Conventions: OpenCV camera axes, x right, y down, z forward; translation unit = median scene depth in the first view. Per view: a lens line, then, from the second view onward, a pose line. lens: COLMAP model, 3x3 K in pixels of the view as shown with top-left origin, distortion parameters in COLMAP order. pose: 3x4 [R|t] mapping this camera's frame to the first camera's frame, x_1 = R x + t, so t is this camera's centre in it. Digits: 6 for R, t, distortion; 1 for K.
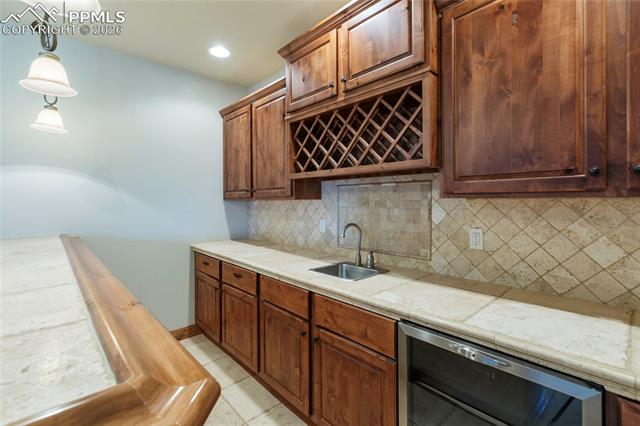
lens RADIAL K [[291.1, 0, 324.6], [0, 291.1, 206.1], [0, 0, 1]] dist [-0.003177, -0.000735]
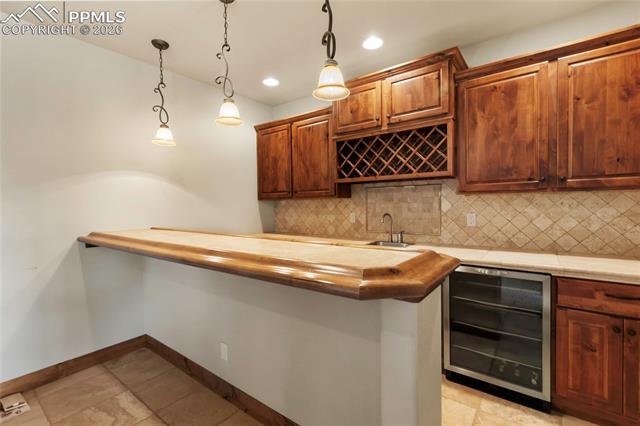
lens RADIAL K [[291.1, 0, 315.2], [0, 291.1, 216.9], [0, 0, 1]] dist [-0.003177, -0.000735]
pose [[0.984678, -0.016594, 0.173588, -0.603456], [0.012769, 0.999651, 0.023127, 0.045653], [-0.173912, -0.020557, 0.984547, -0.441852]]
